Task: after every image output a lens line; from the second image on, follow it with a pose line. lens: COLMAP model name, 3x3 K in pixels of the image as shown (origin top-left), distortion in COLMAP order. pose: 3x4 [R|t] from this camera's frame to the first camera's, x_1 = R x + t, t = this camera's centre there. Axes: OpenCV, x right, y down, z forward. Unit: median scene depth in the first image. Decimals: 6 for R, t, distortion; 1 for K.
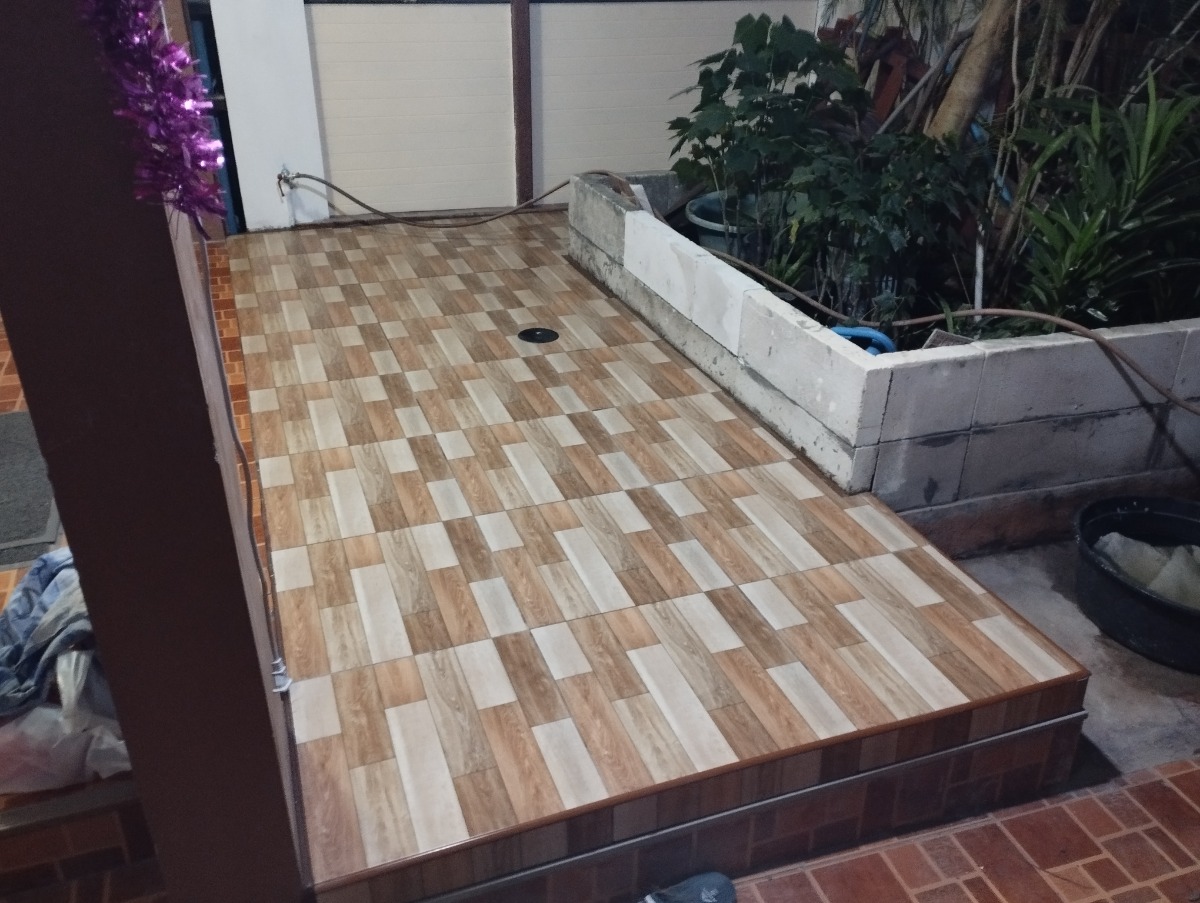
lens RADIAL K [[995.9, 0, 599.2], [0, 995.9, 447.5], [0, 0, 1]] dist [0.093496, -0.097756]
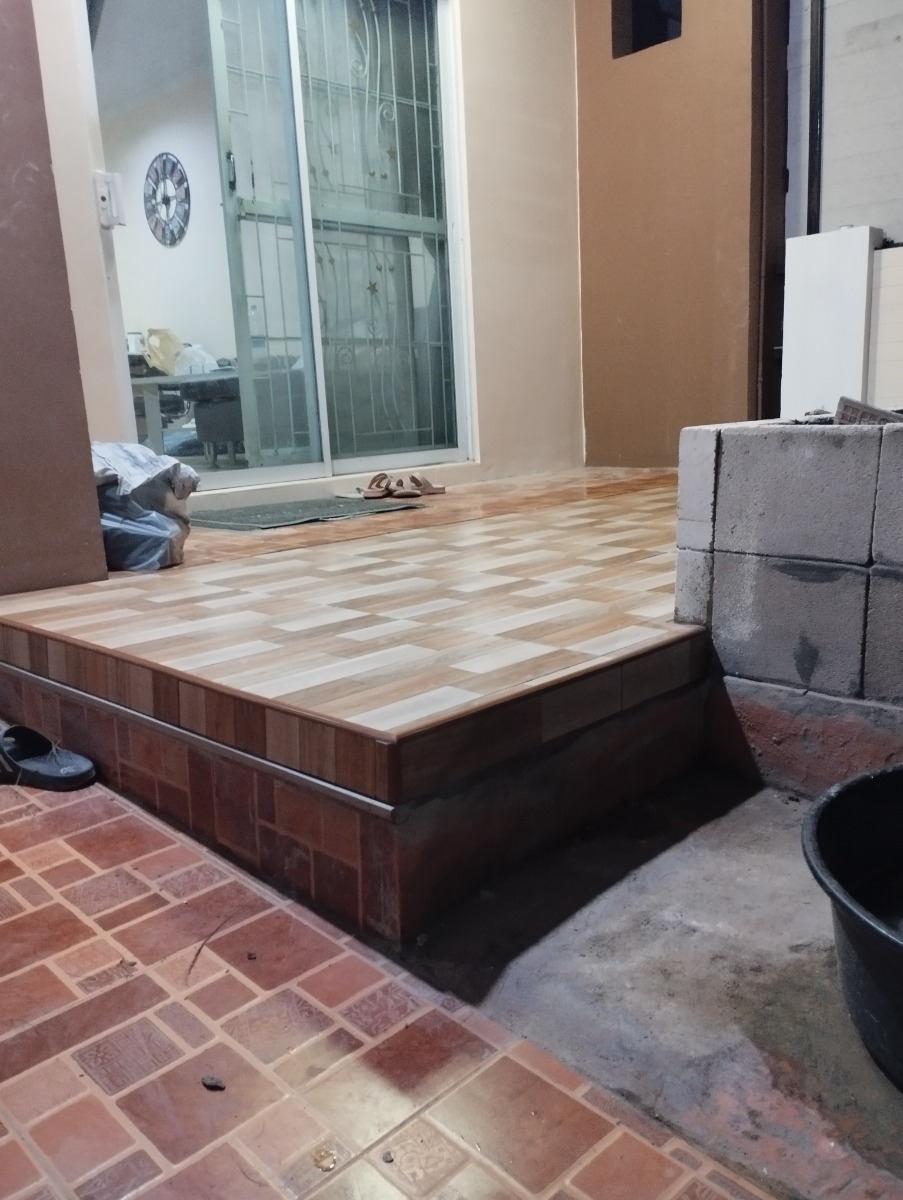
lens RADIAL K [[995.9, 0, 454.6], [0, 995.9, 602.3], [0, 0, 1]] dist [0.093496, -0.097756]
pose [[0.429800, 0.153618, -0.889761, 0.808829], [-0.377692, 0.925655, -0.022630, 0.109213], [0.820135, 0.345782, 0.455866, 0.548950]]
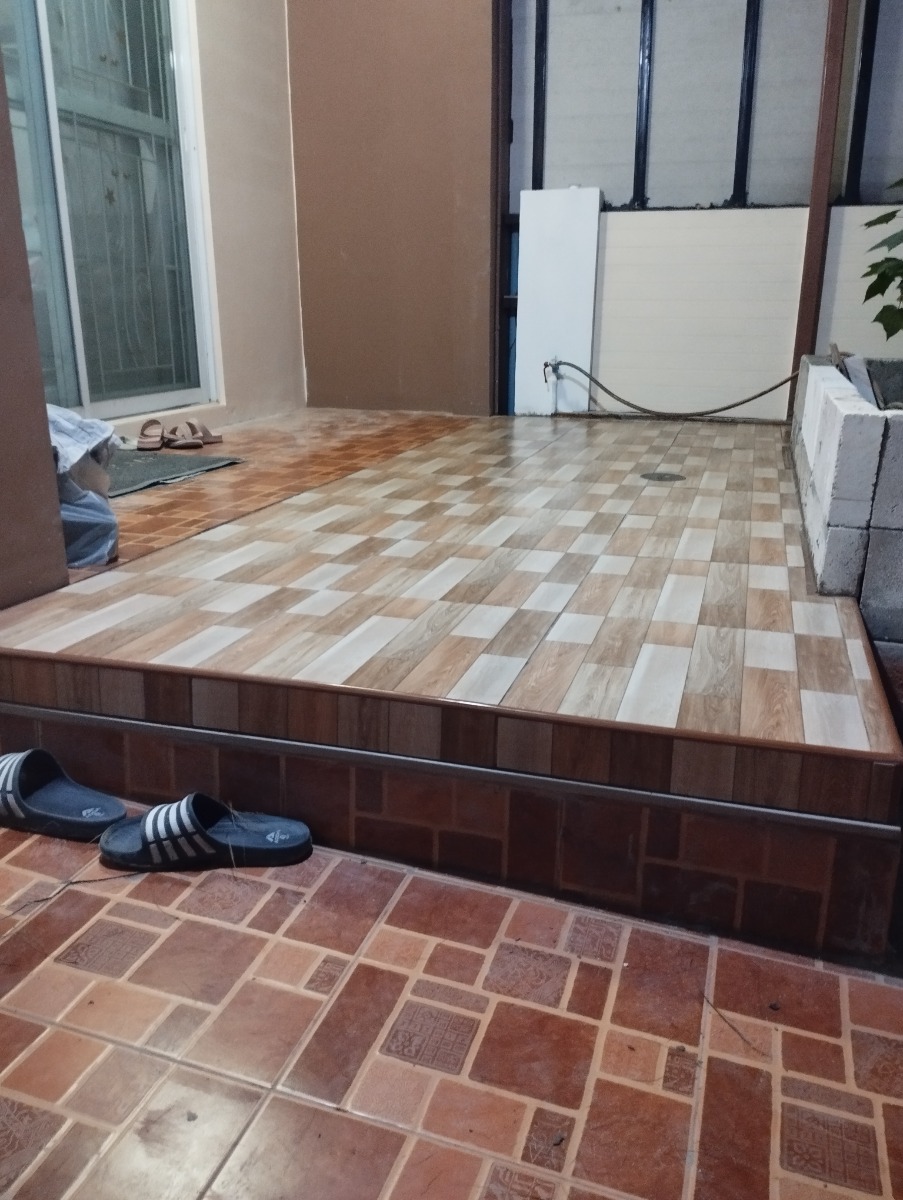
lens RADIAL K [[995.9, 0, 452.7], [0, 995.9, 601.3], [0, 0, 1]] dist [0.093496, -0.097756]
pose [[0.799792, 0.165077, -0.577133, 0.467259], [-0.276329, 0.954765, -0.109847, 0.211849], [0.532894, 0.247333, 0.809229, 0.243905]]
